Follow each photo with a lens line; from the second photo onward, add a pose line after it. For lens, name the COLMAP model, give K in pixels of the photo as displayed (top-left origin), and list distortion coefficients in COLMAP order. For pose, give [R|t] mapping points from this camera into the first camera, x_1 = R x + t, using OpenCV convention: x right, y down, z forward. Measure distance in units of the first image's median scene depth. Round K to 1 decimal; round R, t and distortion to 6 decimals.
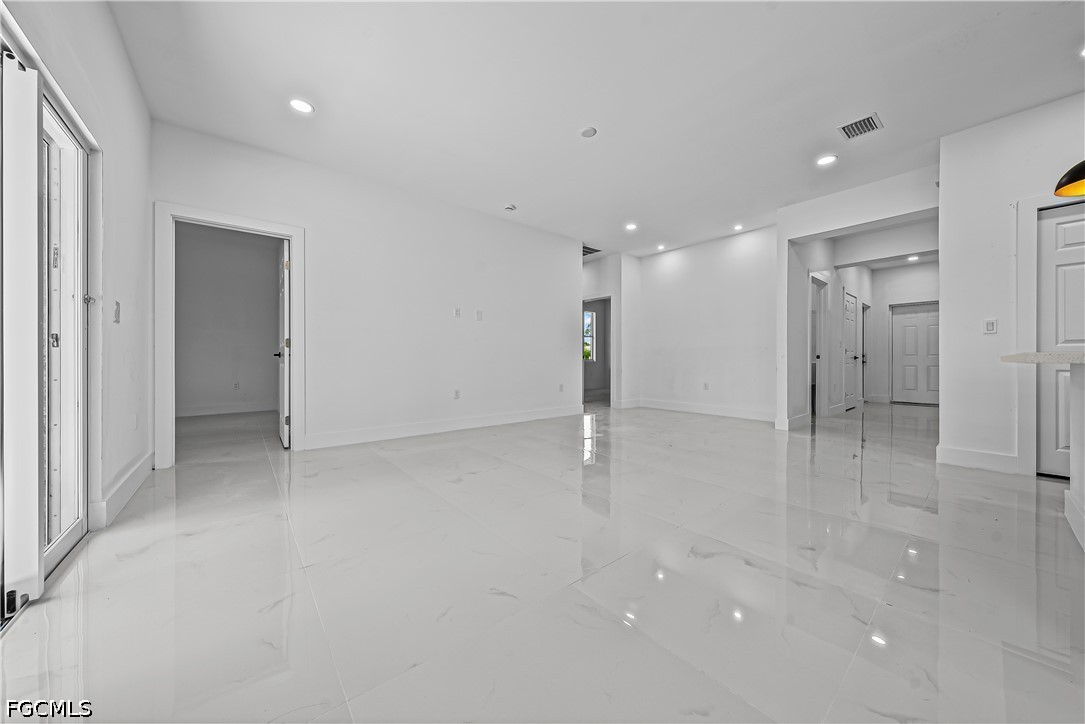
lens RADIAL K [[368.4, 0, 542.5], [0, 368.4, 362.0], [0, 0, 1]] dist [-0.001293, 0.000040]
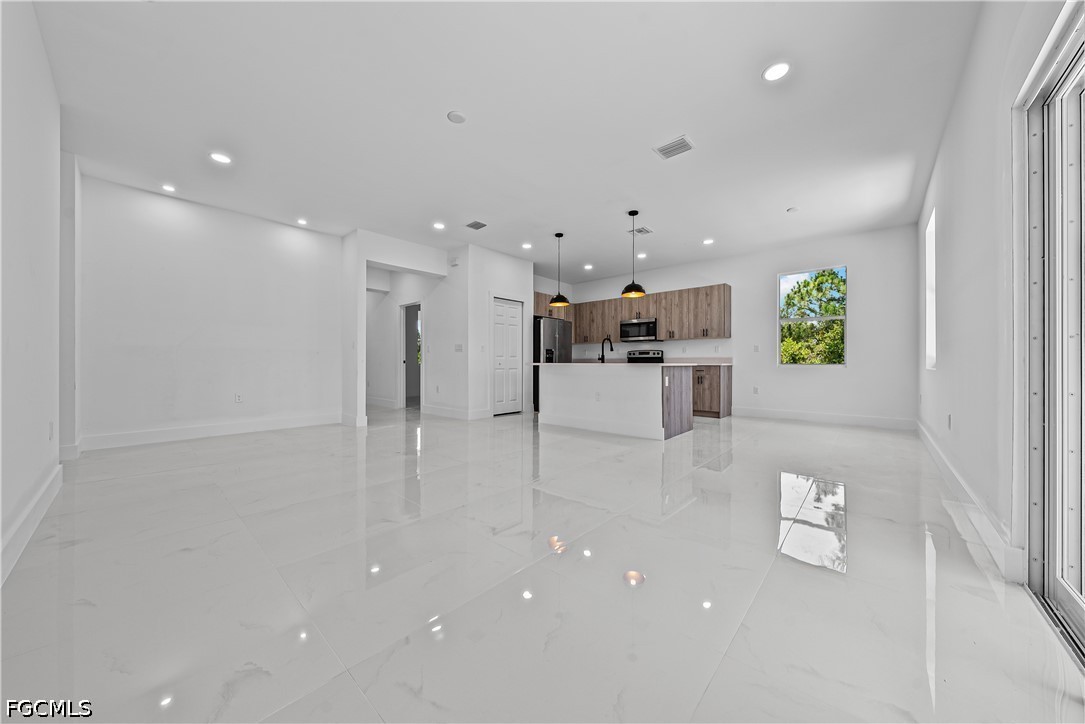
lens RADIAL K [[368.4, 0, 542.5], [0, 368.4, 362.0], [0, 0, 1]] dist [-0.001293, 0.000040]
pose [[-0.149293, 0.005110, 0.988780, -0.544866], [0.008031, 0.999960, -0.003955, -0.005139], [-0.988760, 0.007351, -0.149328, 0.625756]]
